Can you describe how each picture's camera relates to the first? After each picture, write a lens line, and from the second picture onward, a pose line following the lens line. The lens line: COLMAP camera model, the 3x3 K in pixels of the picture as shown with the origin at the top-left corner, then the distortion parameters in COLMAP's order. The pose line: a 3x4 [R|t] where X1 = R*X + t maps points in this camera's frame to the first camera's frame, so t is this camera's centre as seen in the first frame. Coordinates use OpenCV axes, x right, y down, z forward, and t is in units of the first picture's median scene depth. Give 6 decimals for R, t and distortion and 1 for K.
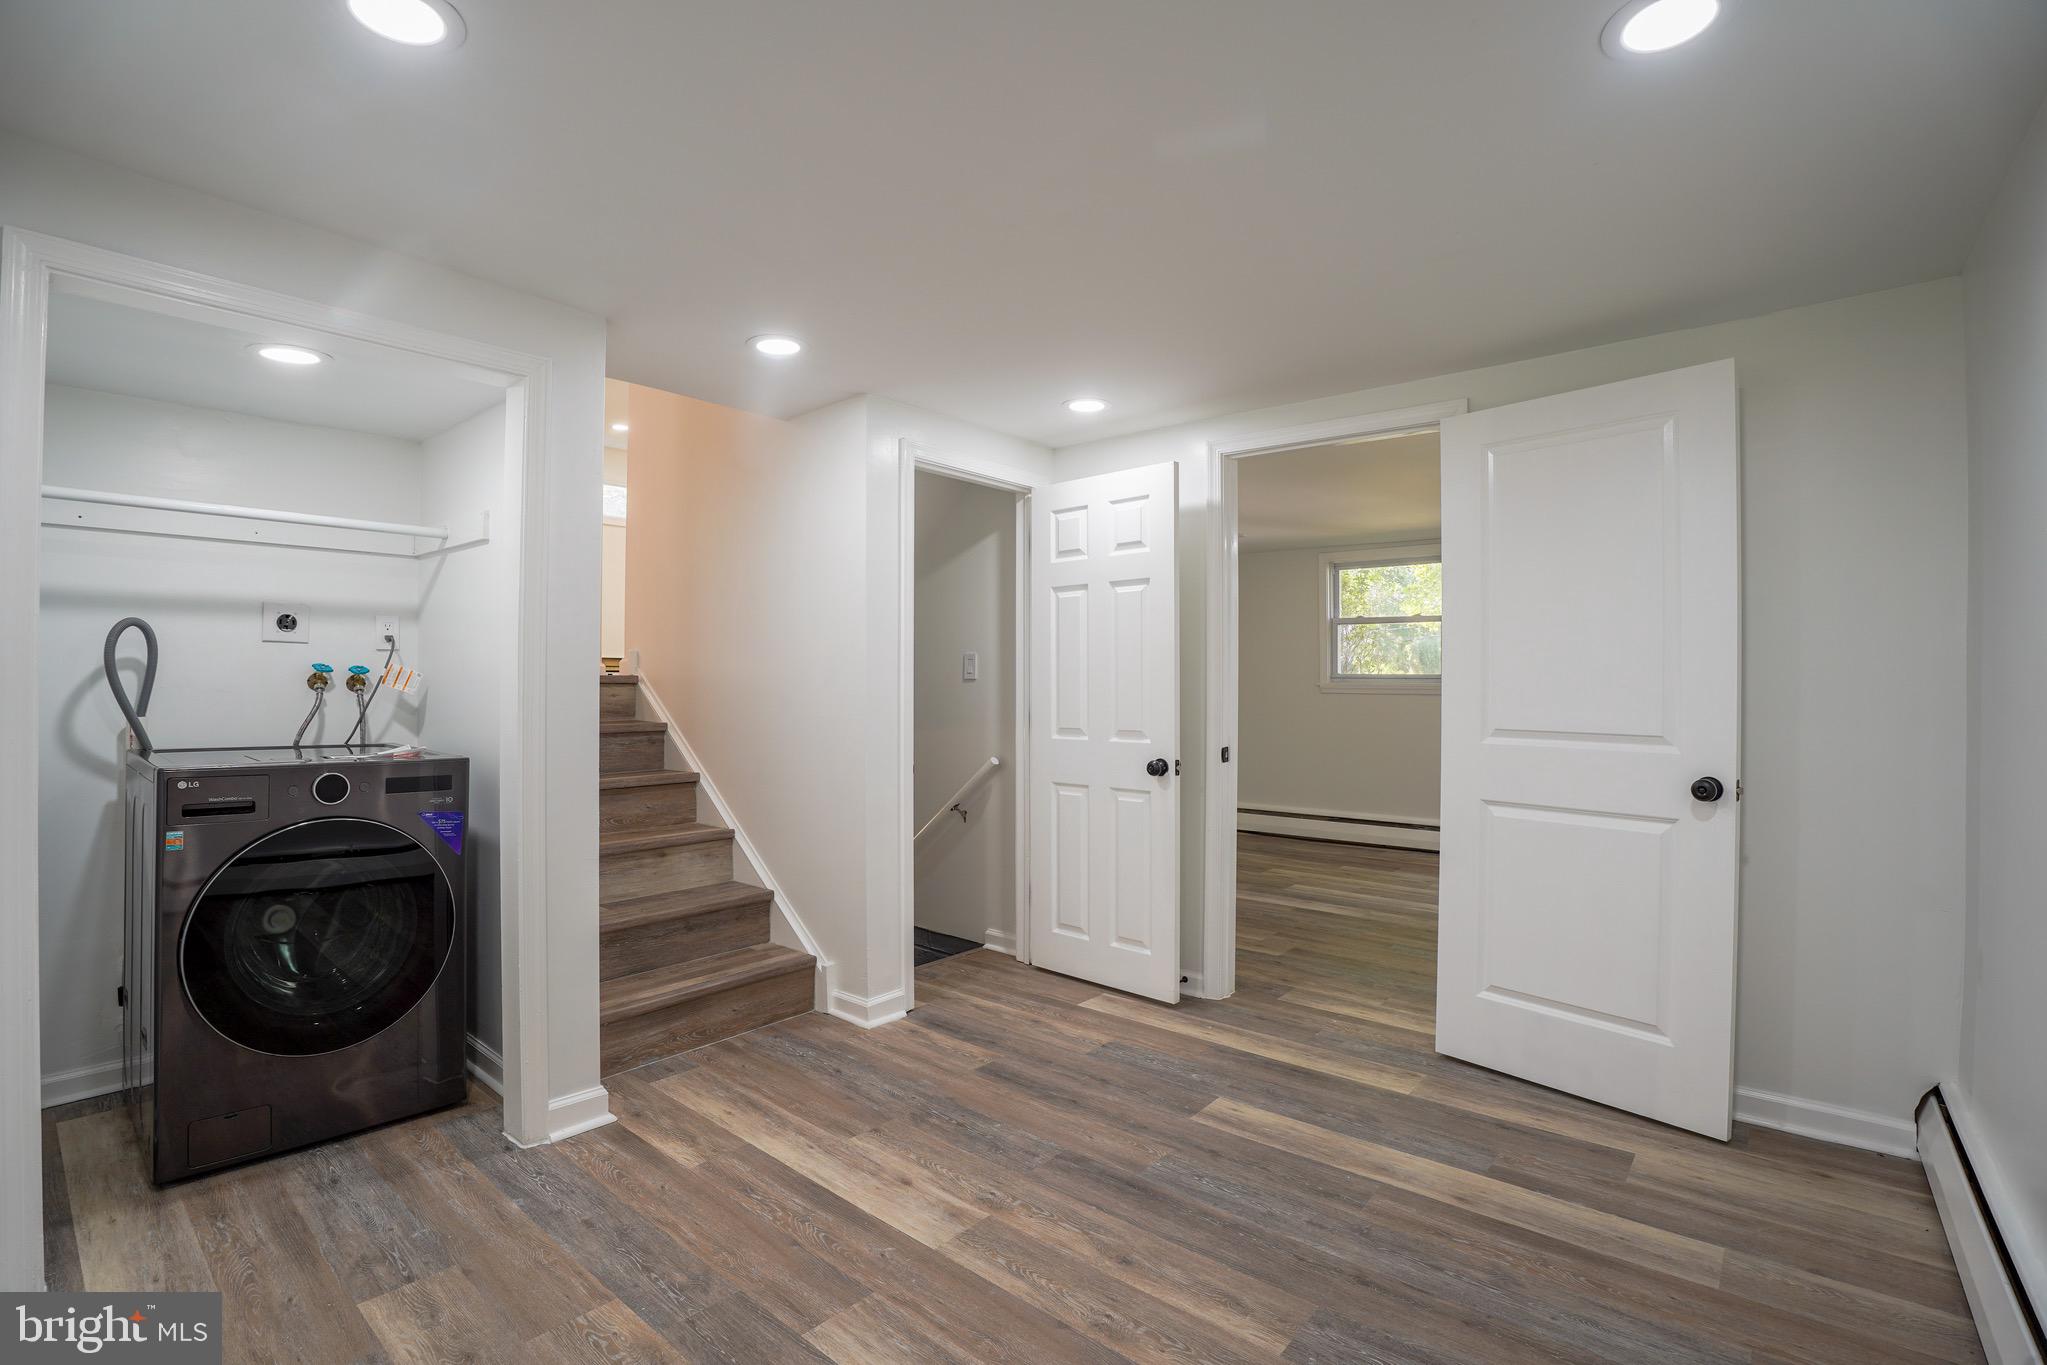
lens RADIAL K [[943.4, 0, 1015.3], [0, 943.4, 673.5], [0, 0, 1]] dist [-0.069838, 0.017626]
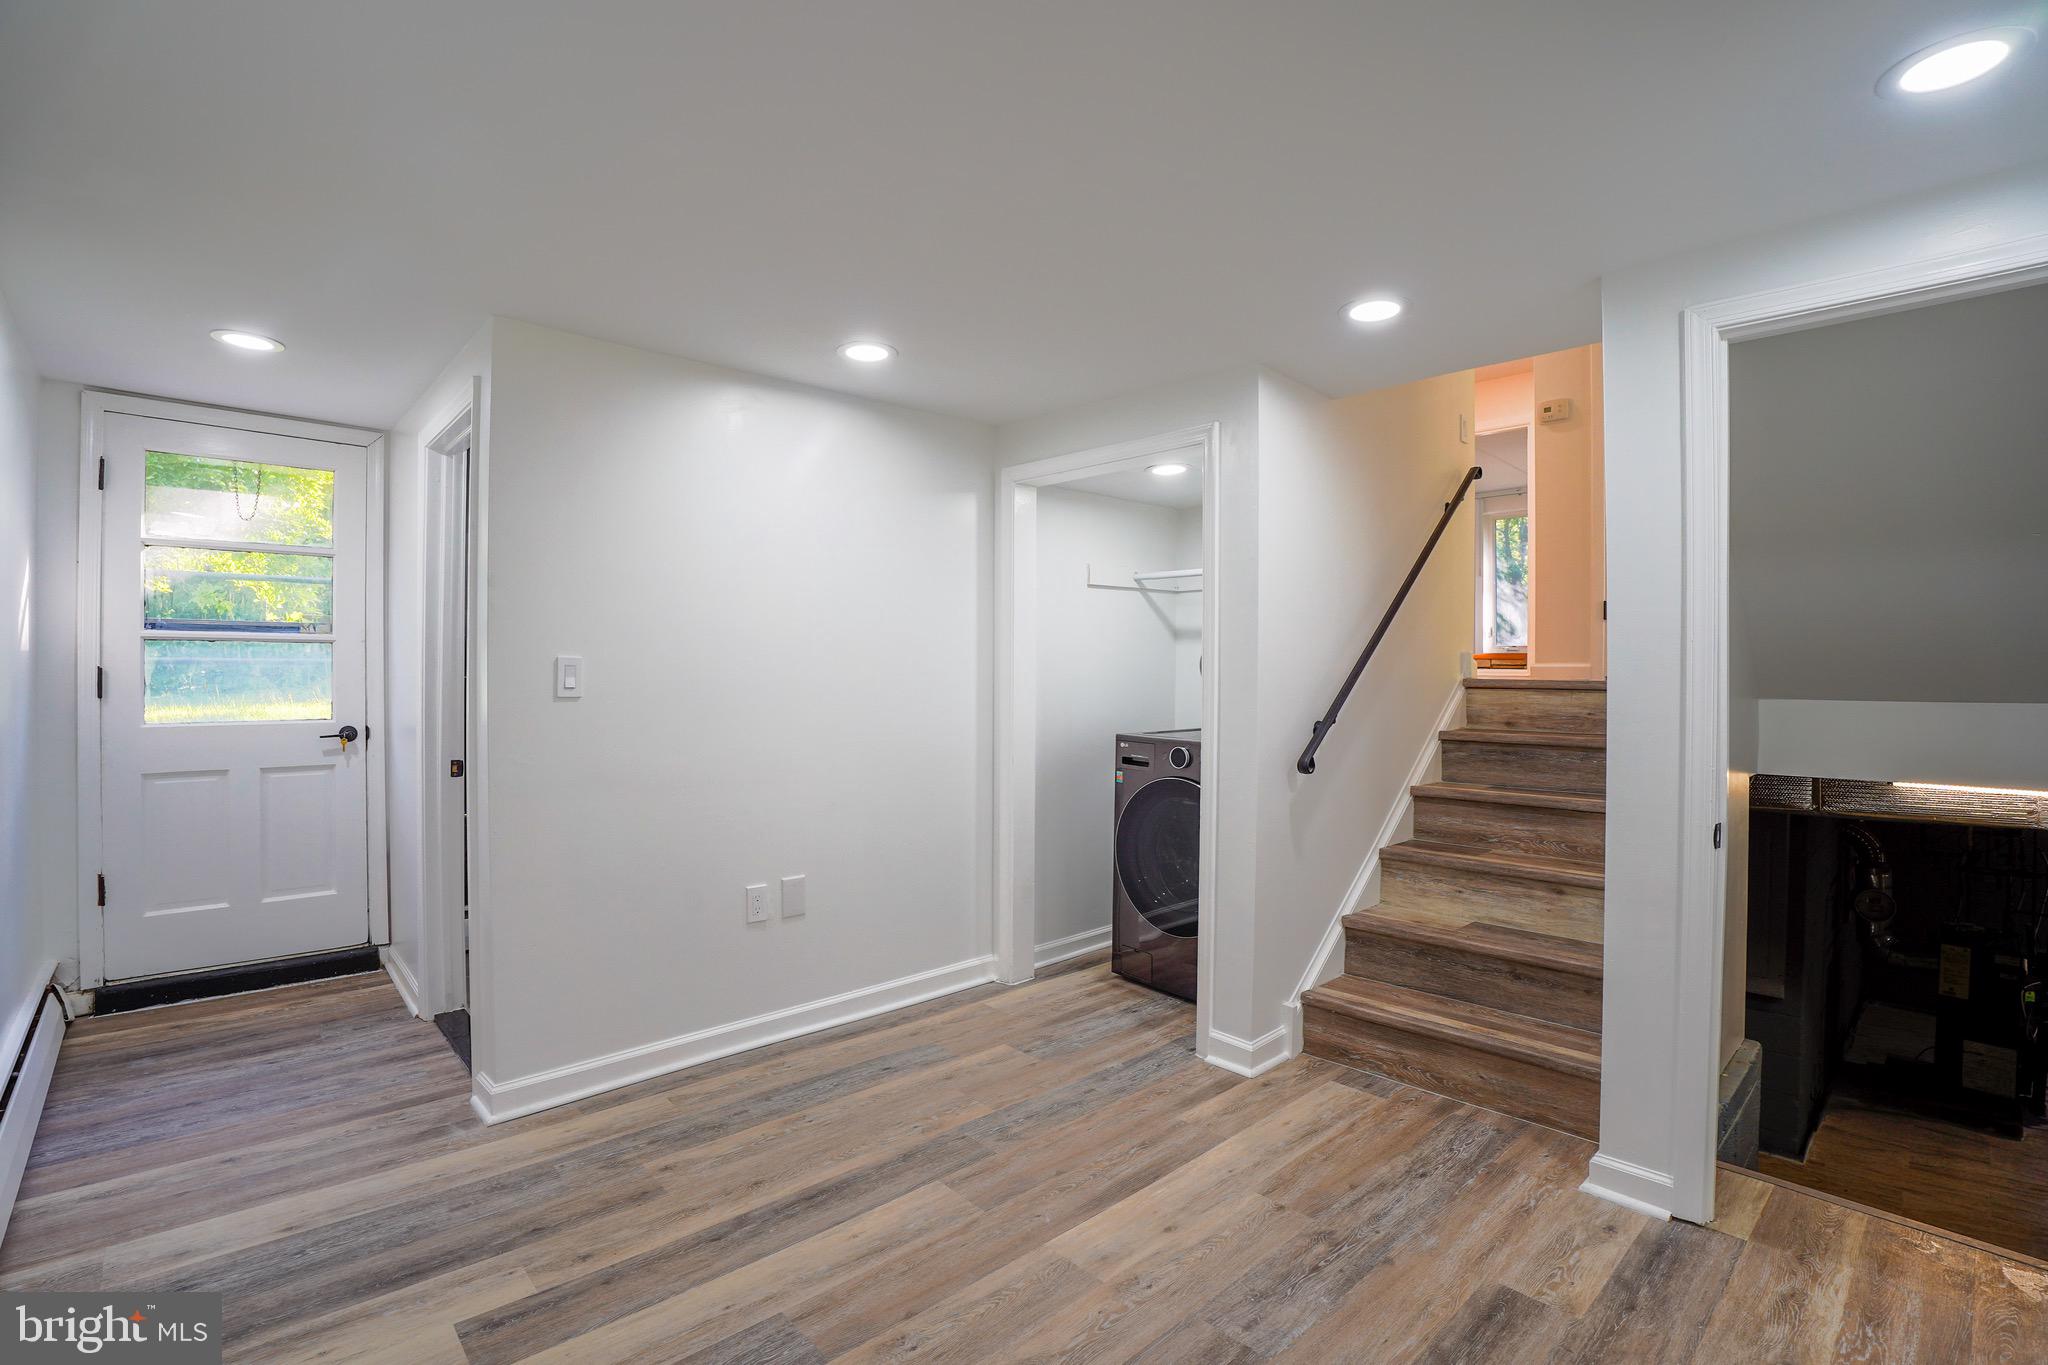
lens RADIAL K [[943.8, 0, 1014.1], [0, 943.8, 678.3], [0, 0, 1]] dist [-0.069838, 0.017626]
pose [[-0.122557, 0.003229, -0.992456, 0.697361], [0.002642, 0.999992, 0.002927, -0.006565], [0.992458, -0.002263, -0.122565, 0.816213]]
